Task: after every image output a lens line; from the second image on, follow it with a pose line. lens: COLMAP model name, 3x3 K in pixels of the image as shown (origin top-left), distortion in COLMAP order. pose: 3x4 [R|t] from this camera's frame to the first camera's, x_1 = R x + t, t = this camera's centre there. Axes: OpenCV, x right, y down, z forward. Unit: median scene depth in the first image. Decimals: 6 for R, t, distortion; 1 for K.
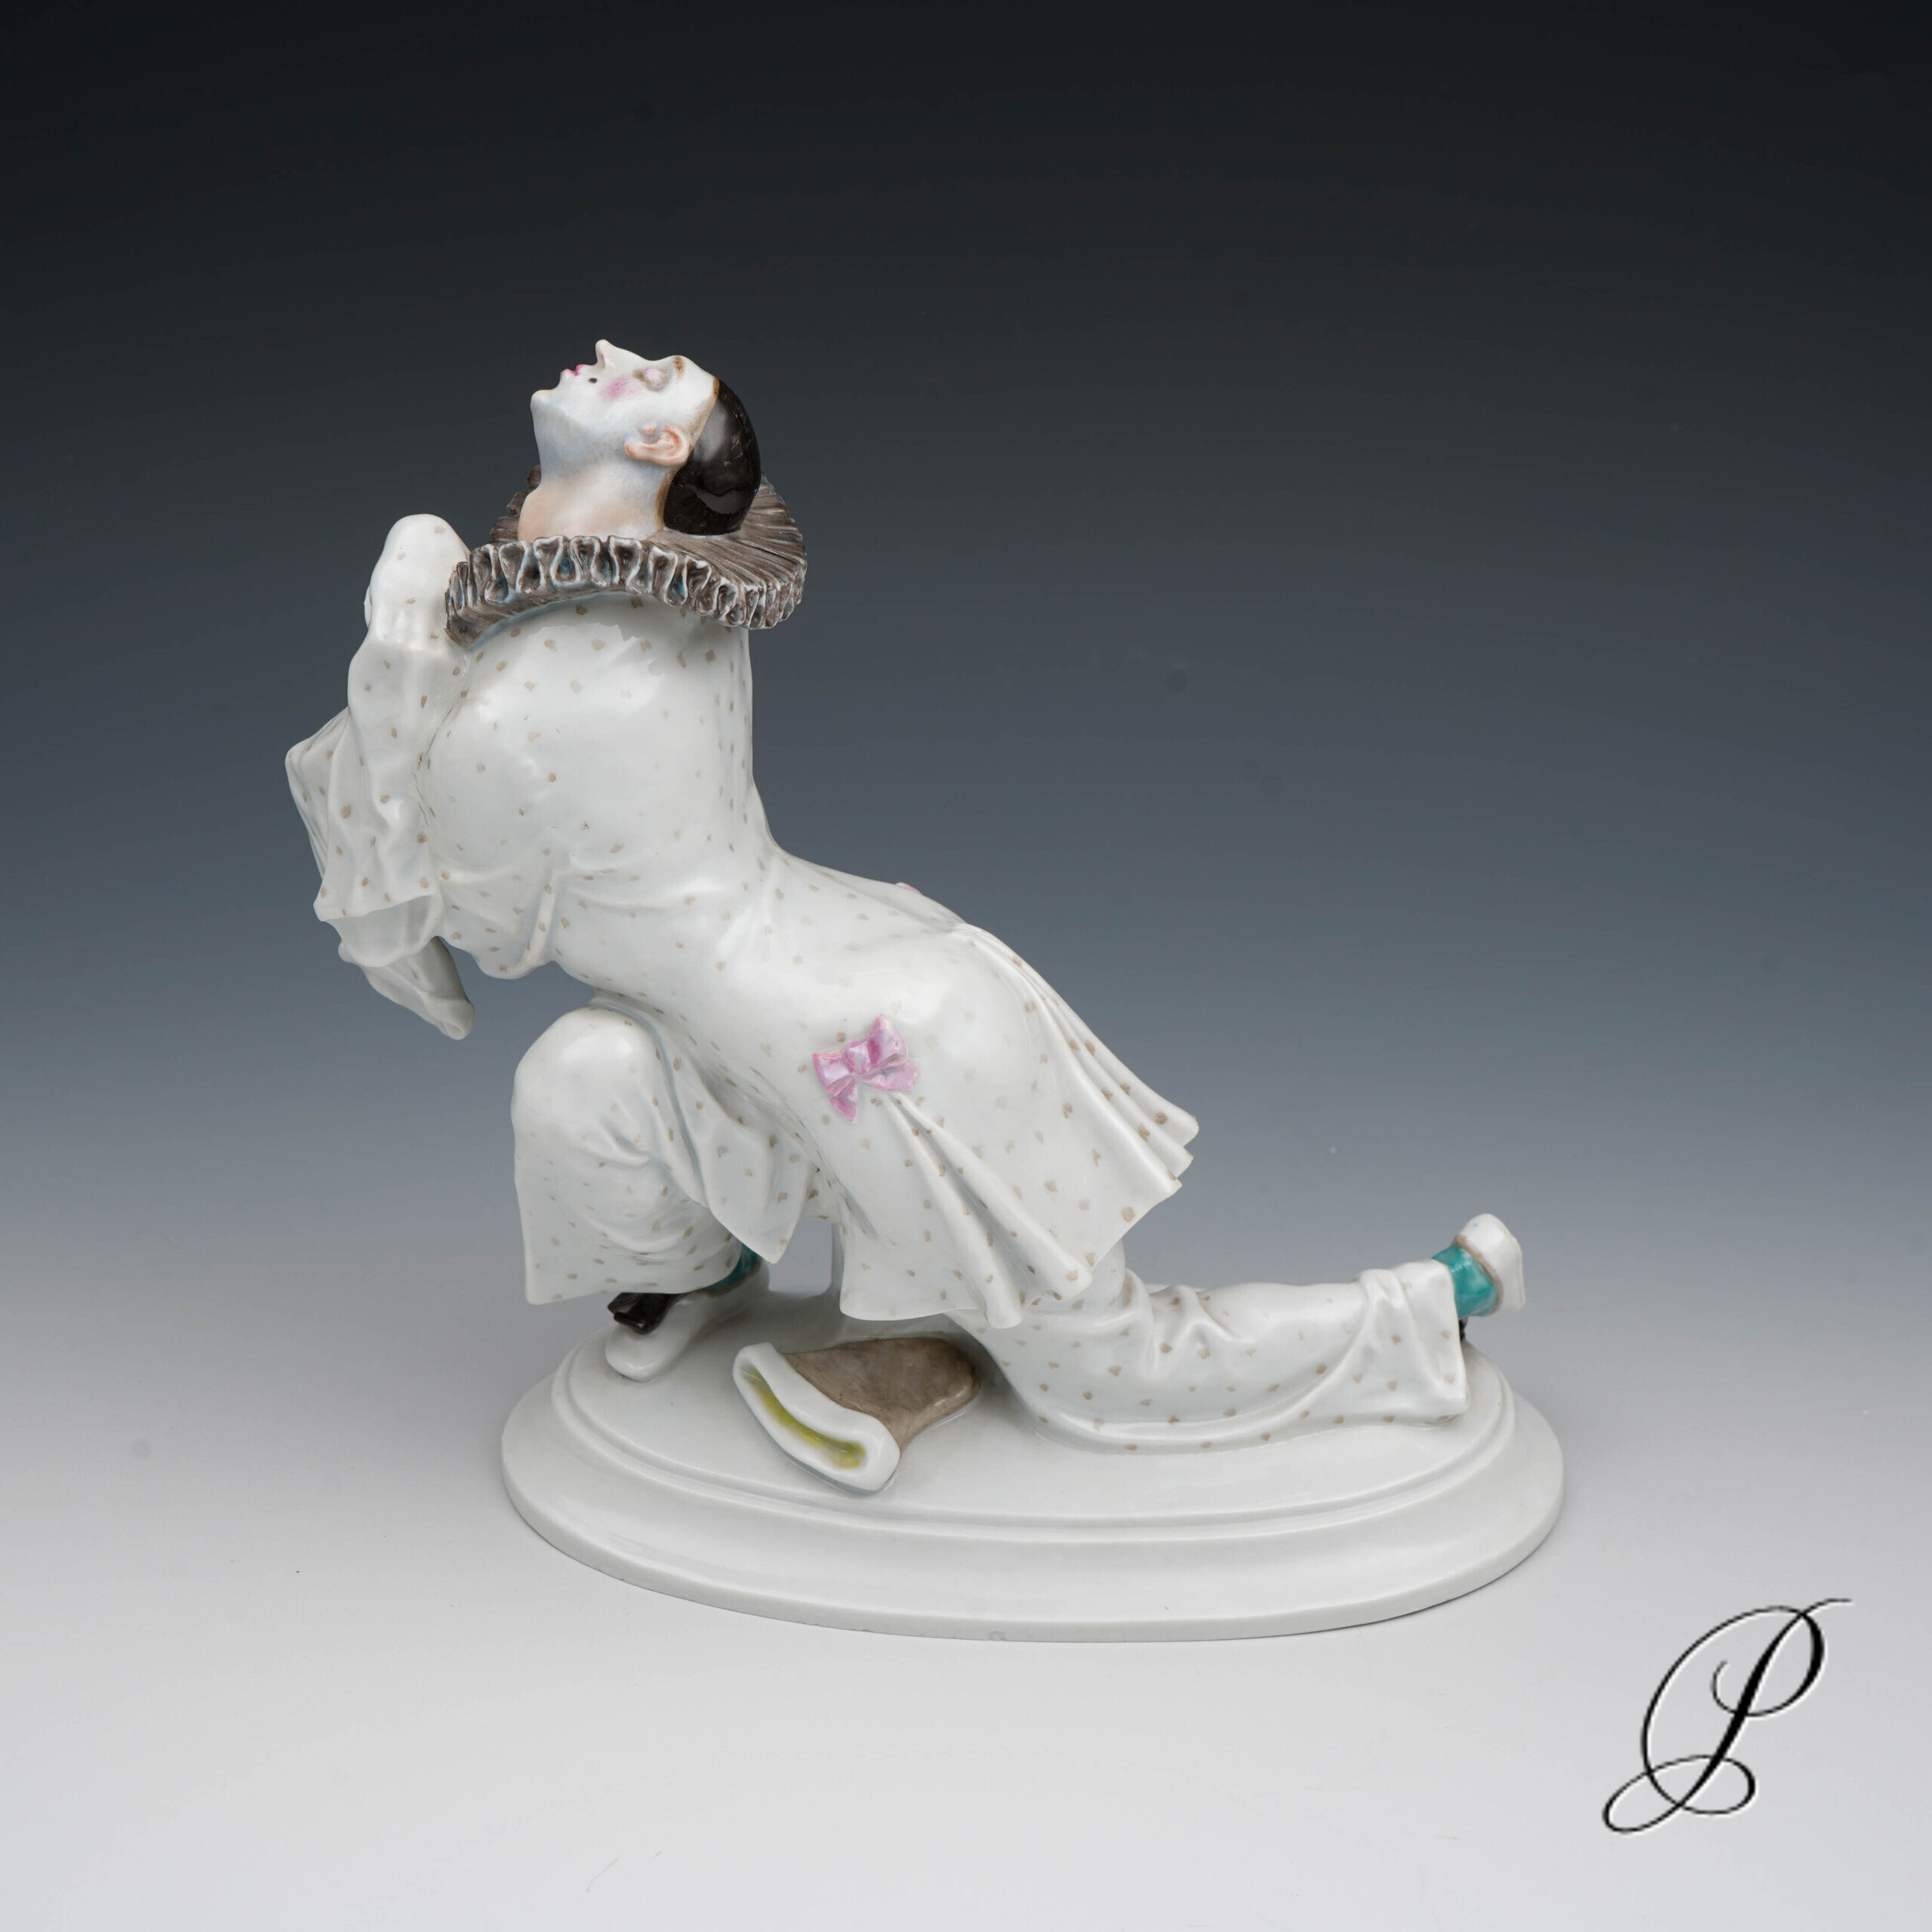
lens RADIAL K [[3531.8, 0, 966.0], [0, 3531.8, 966.0], [0, 0, 1]] dist [-0.011985, -0.005186]
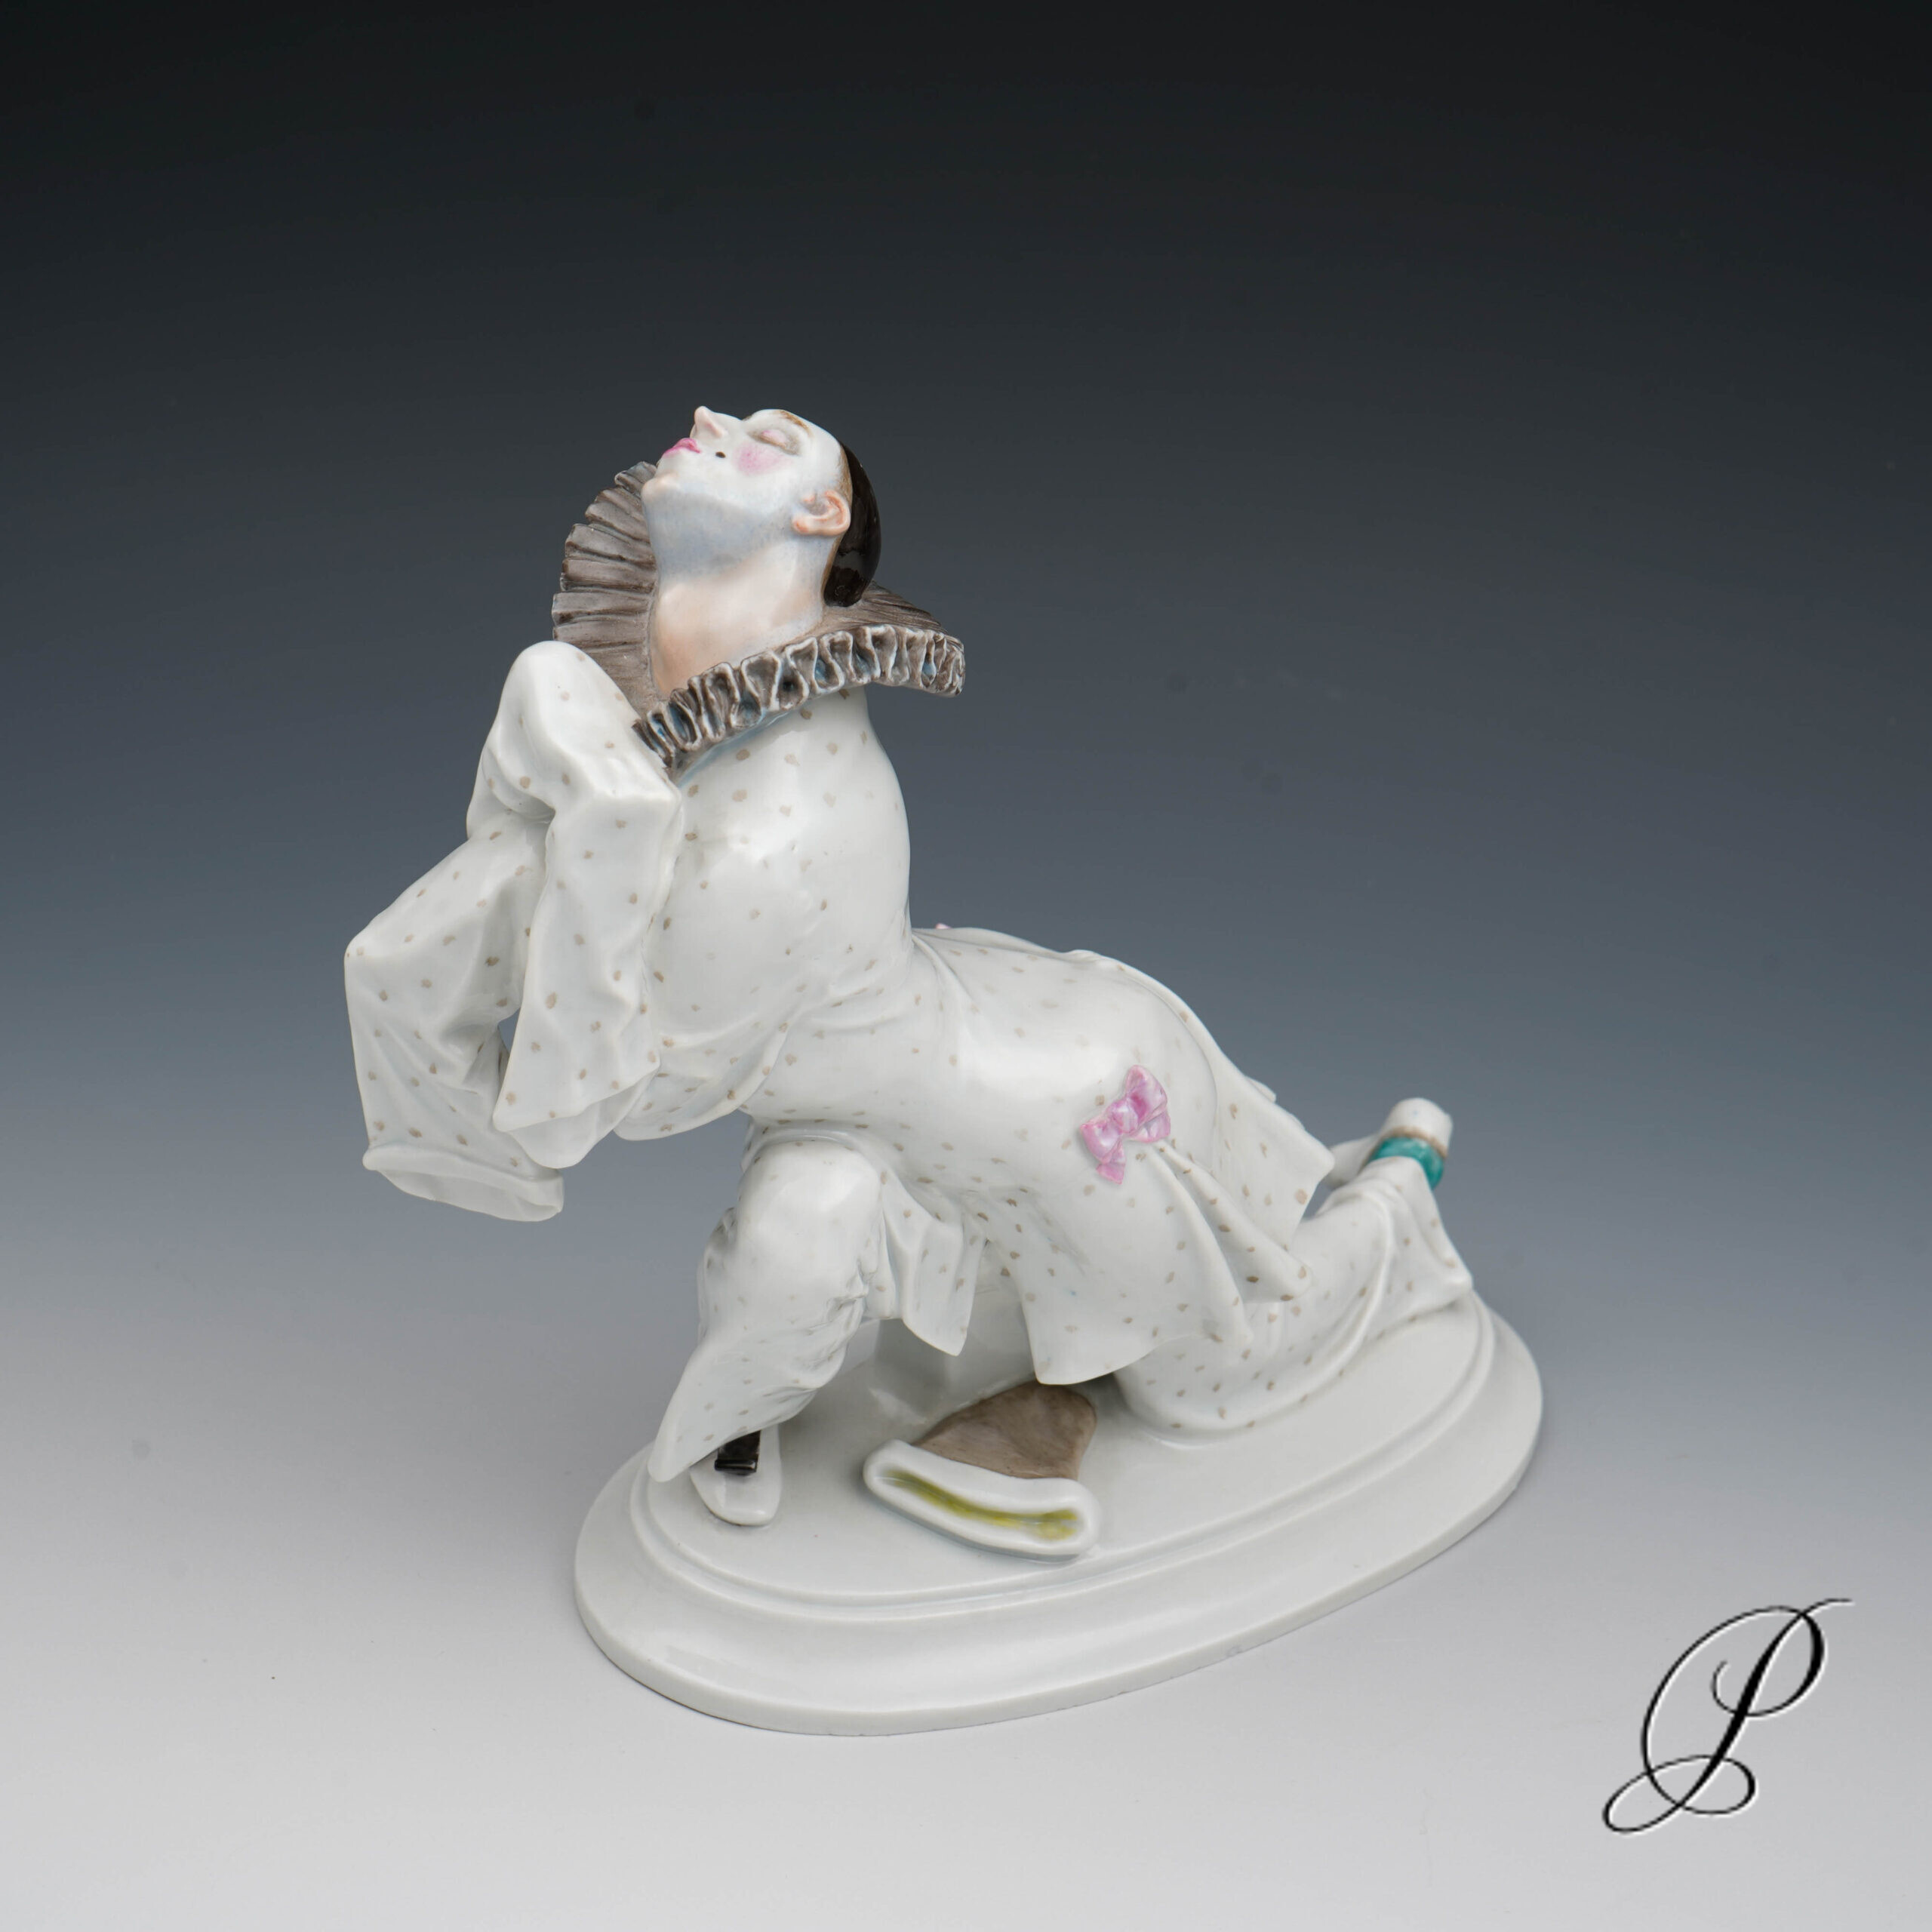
lens RADIAL K [[3531.8, 0, 966.0], [0, 3531.8, 966.0], [0, 0, 1]] dist [-0.011985, -0.005186]
pose [[0.830195, -0.247259, 0.499639, -0.523357], [0.214773, 0.968934, 0.122636, -0.136774], [-0.514440, 0.005497, 0.857509, 0.214676]]
